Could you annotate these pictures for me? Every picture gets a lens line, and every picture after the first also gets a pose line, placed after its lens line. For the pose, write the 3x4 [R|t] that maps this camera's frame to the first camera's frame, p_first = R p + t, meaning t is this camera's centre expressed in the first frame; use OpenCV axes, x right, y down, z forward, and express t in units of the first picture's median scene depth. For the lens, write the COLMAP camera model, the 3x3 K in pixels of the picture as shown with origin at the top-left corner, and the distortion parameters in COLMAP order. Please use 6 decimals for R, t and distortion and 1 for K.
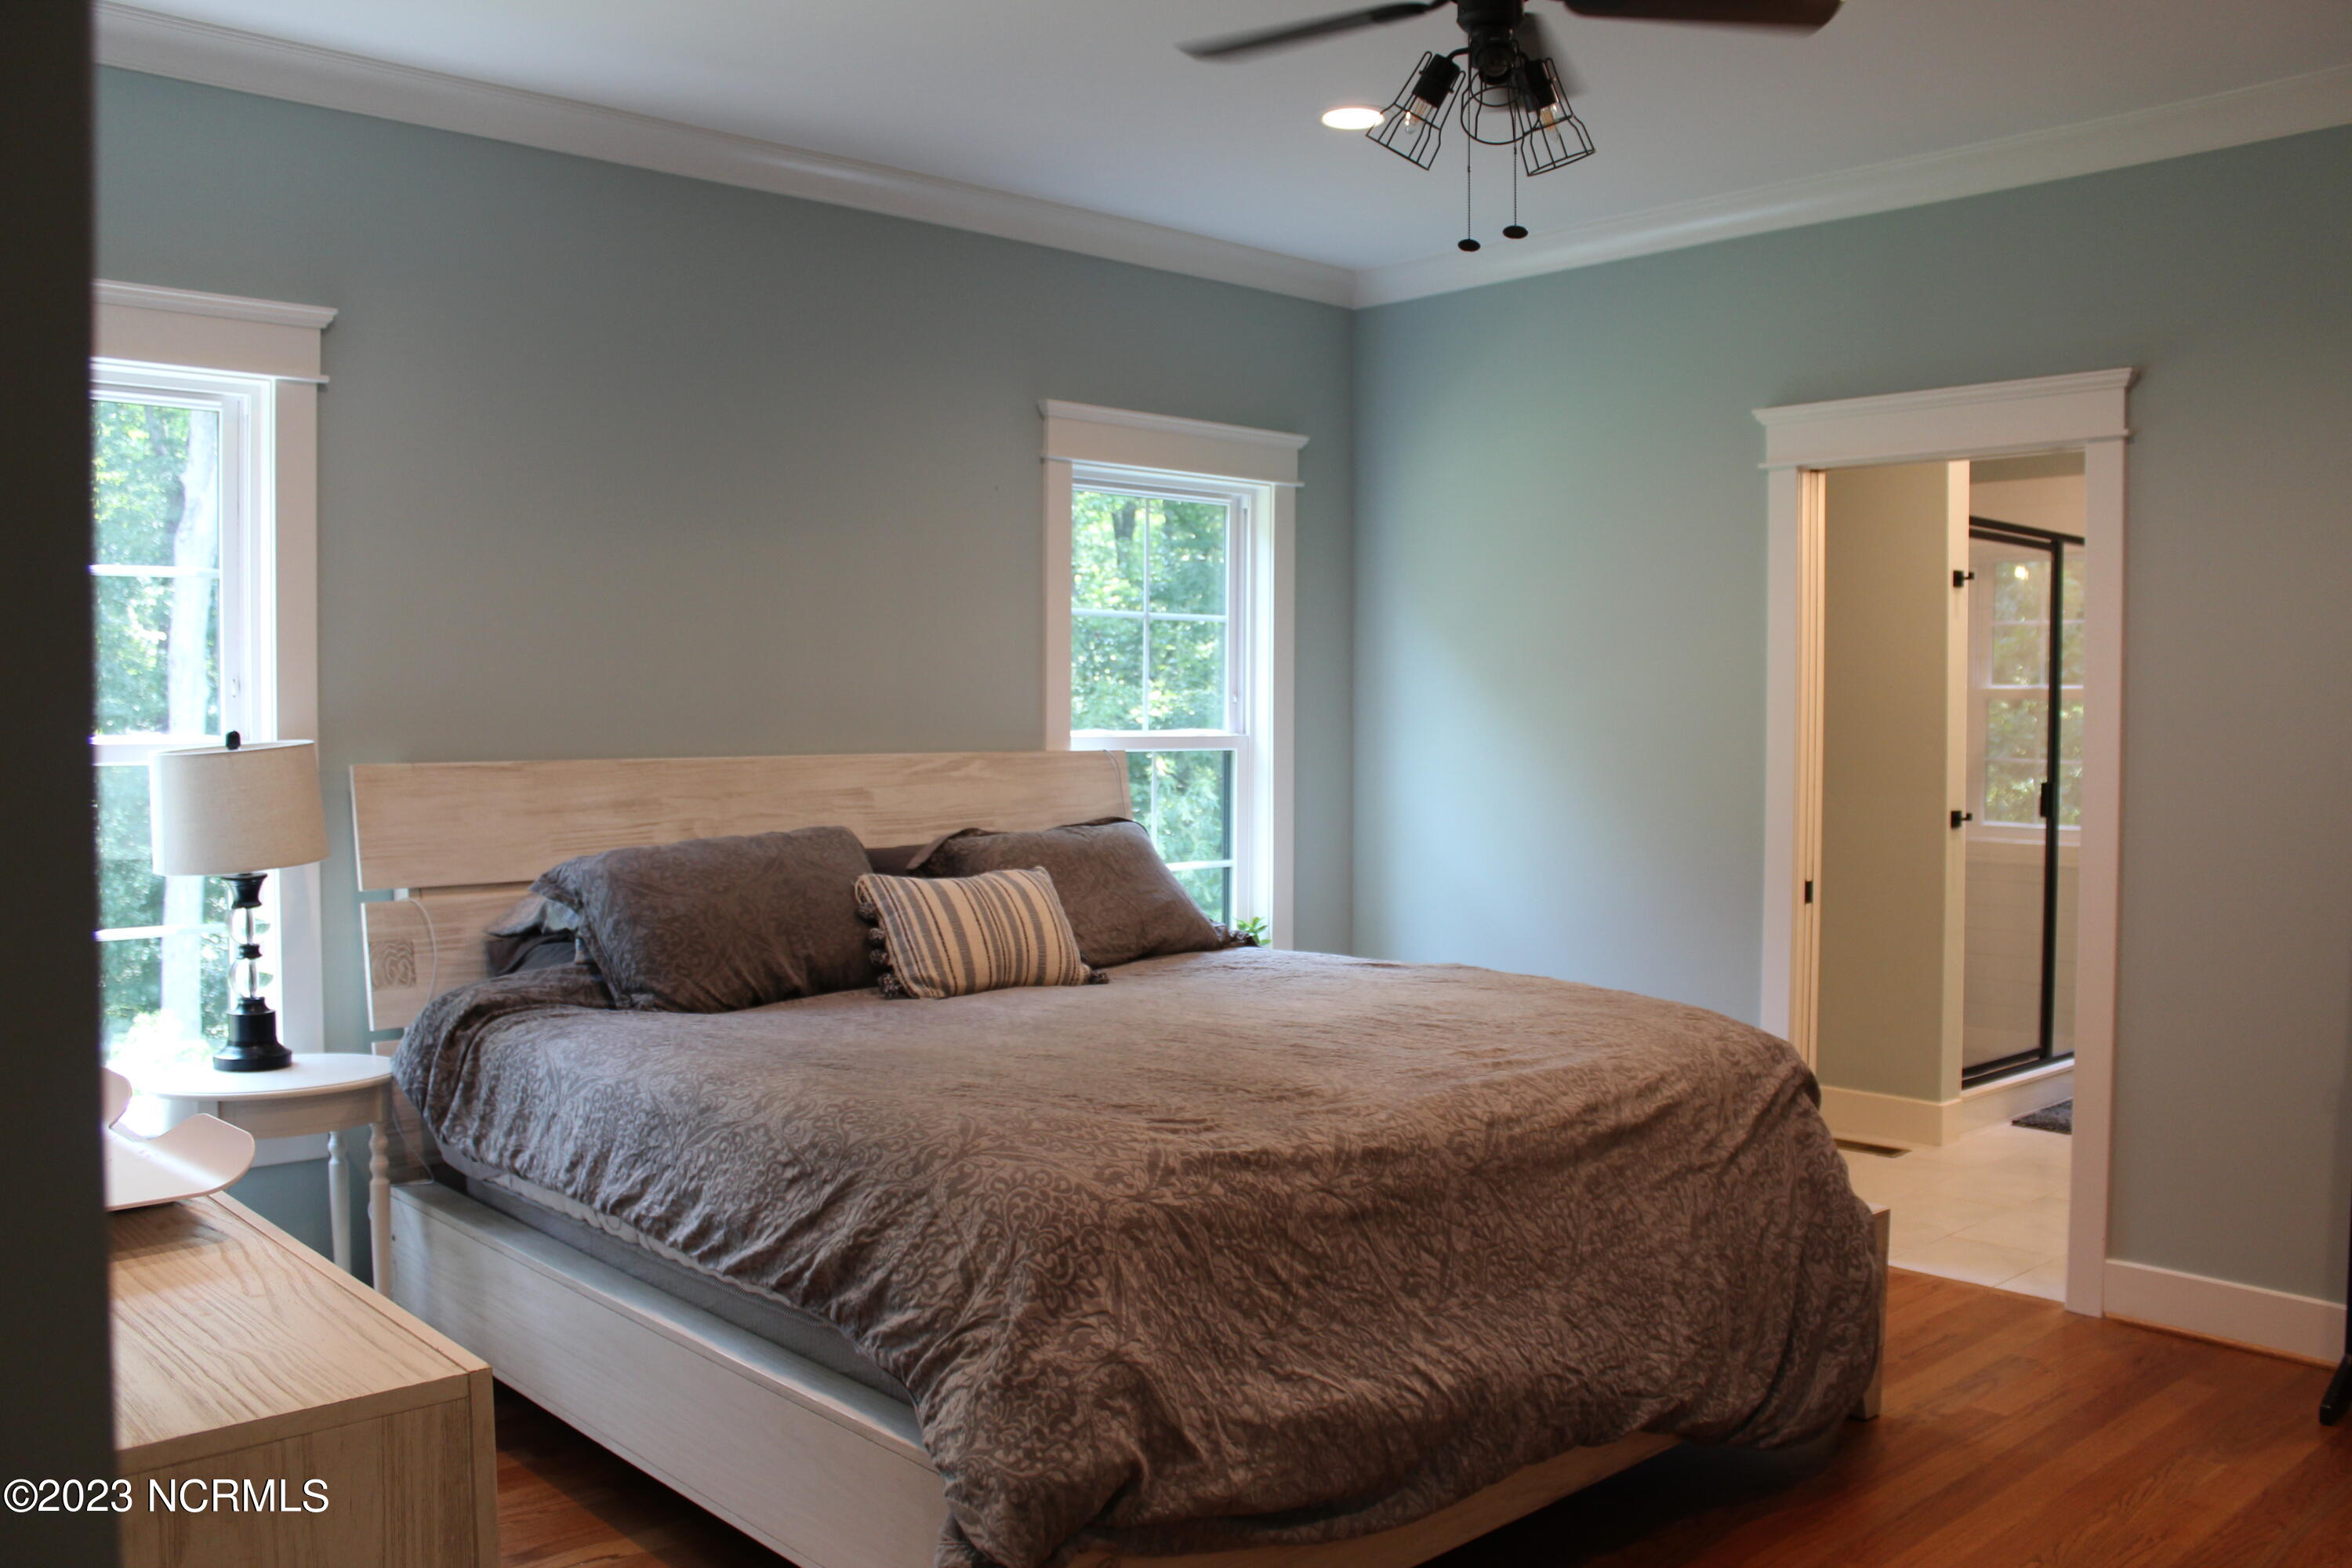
lens RADIAL K [[1945.5, 0, 1176.0], [0, 1945.5, 784.0], [0, 0, 1]] dist [-0.166348, 0.143438]
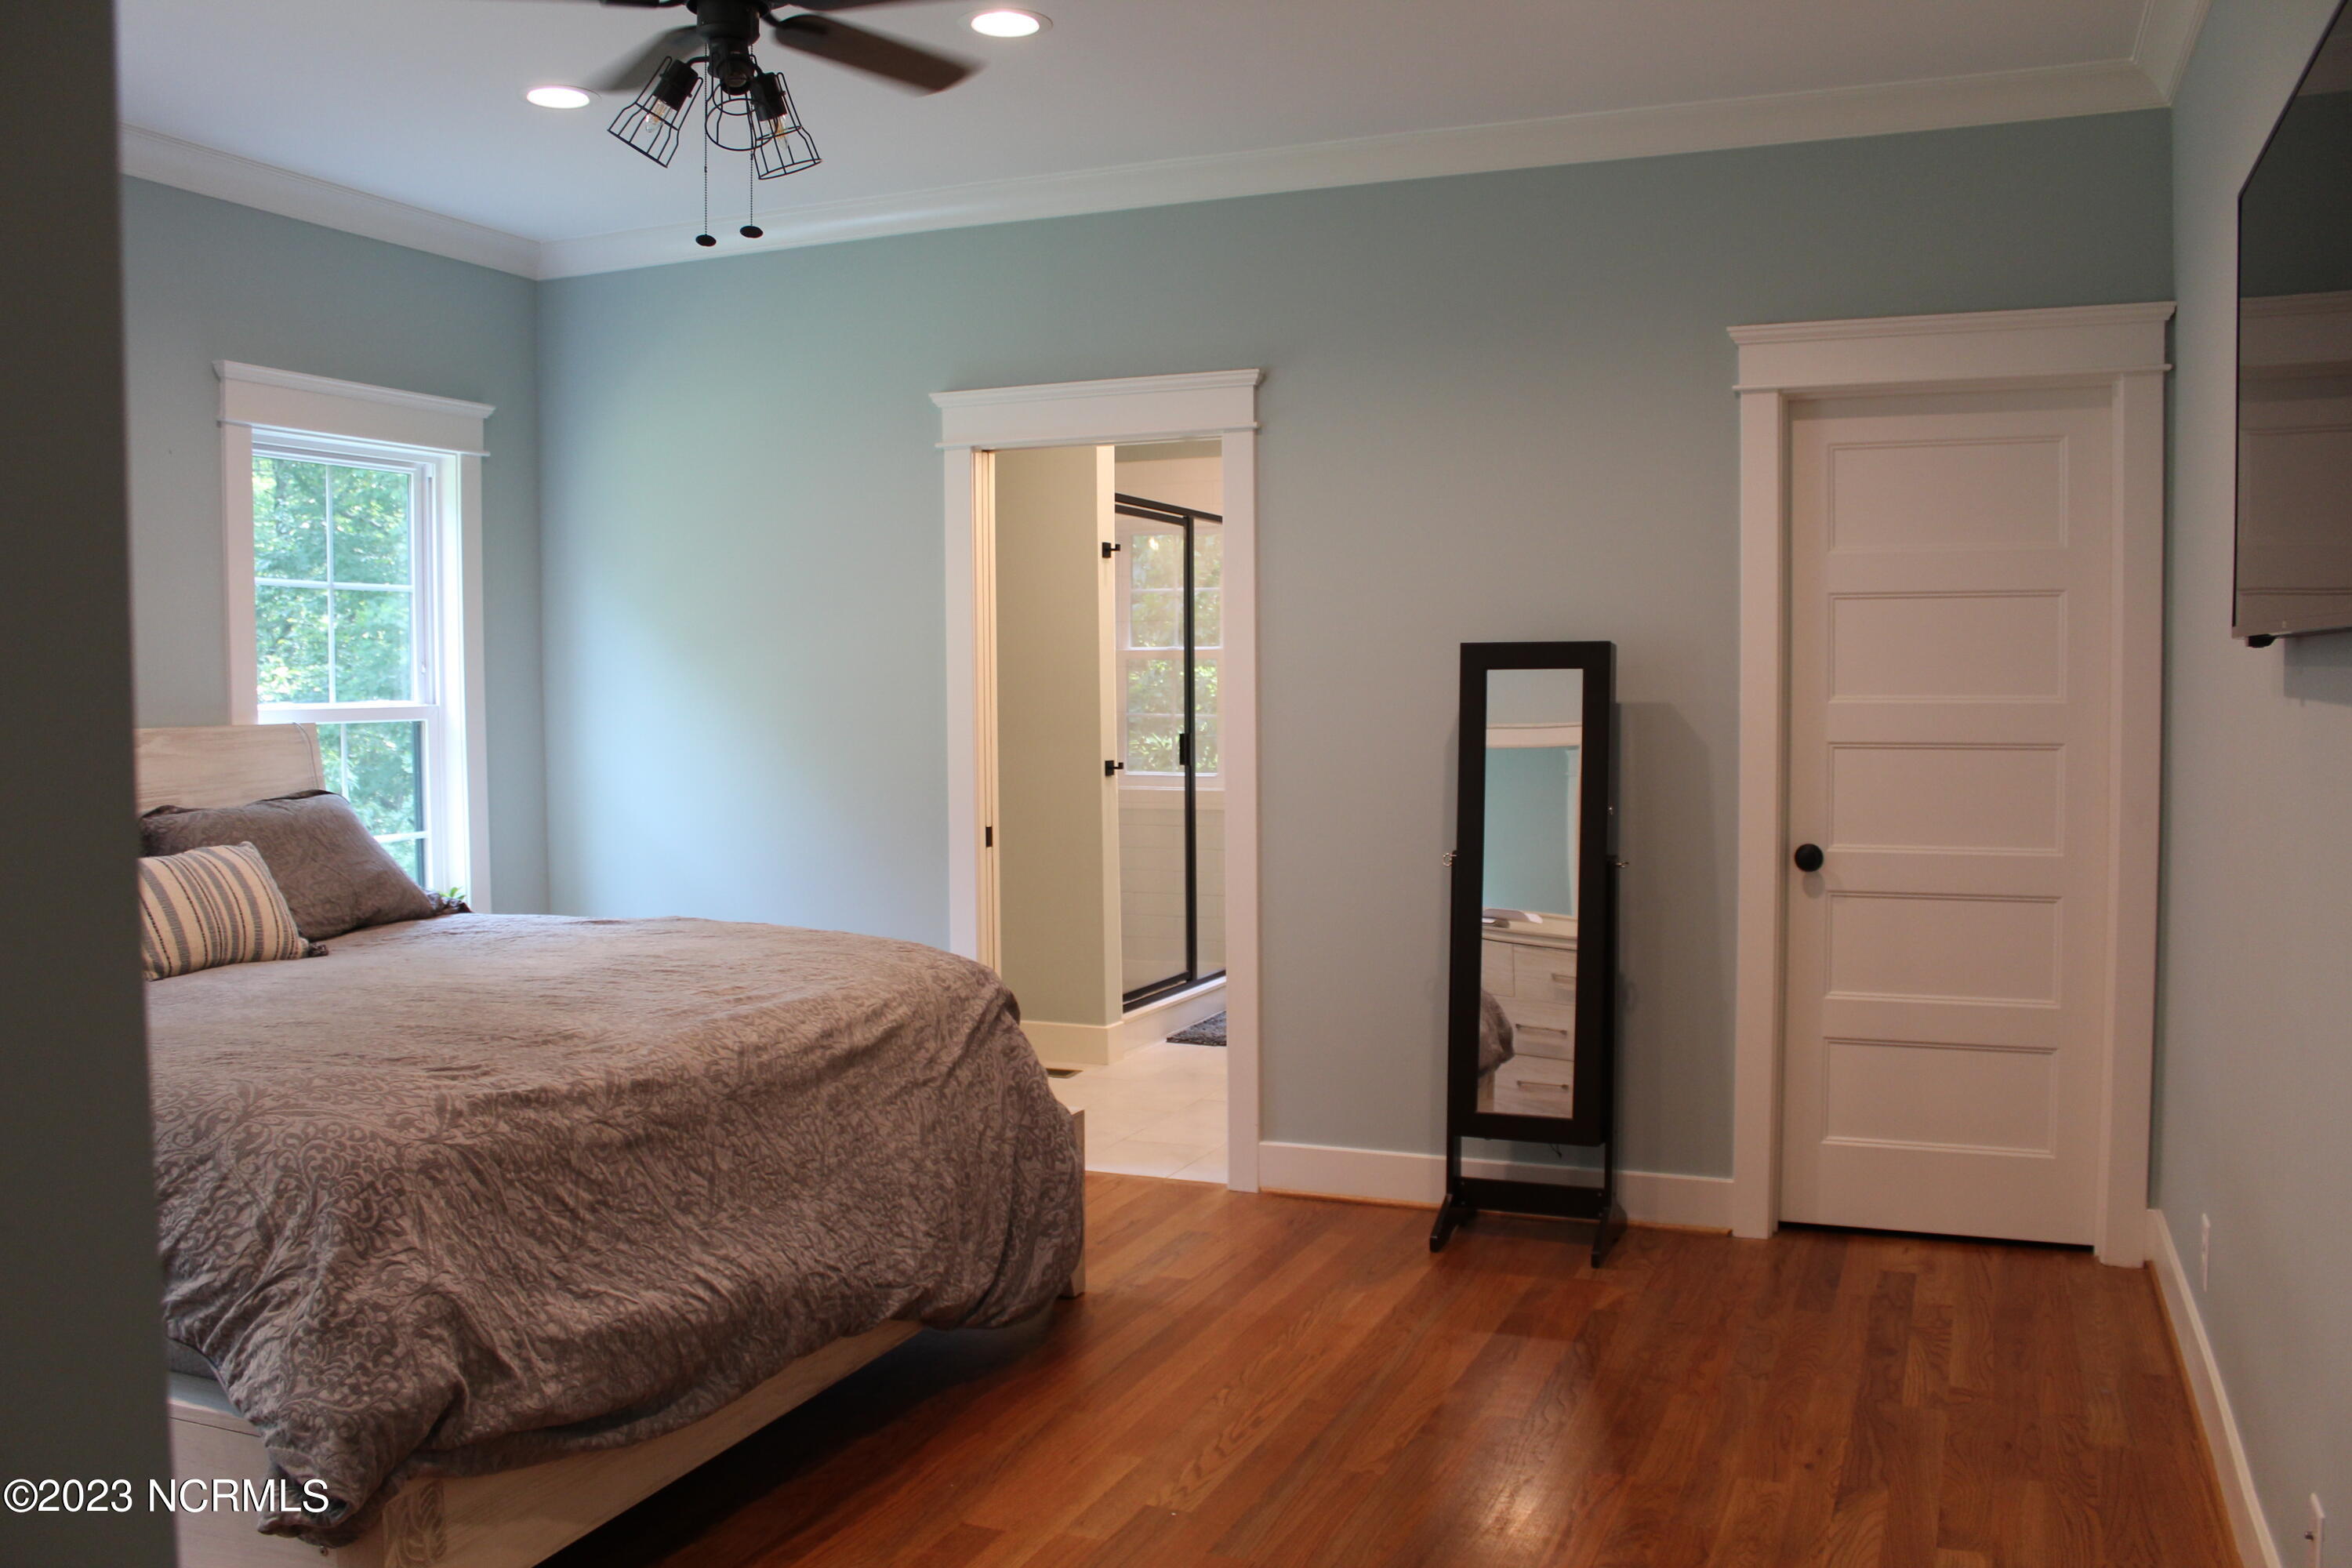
lens RADIAL K [[1945.5, 0, 1176.0], [0, 1945.5, 784.0], [0, 0, 1]] dist [-0.166348, 0.143438]
pose [[0.905526, -0.034488, 0.422887, -0.070627], [0.027826, 0.999372, 0.021919, 0.008664], [-0.423377, -0.008081, 0.905918, -0.086236]]
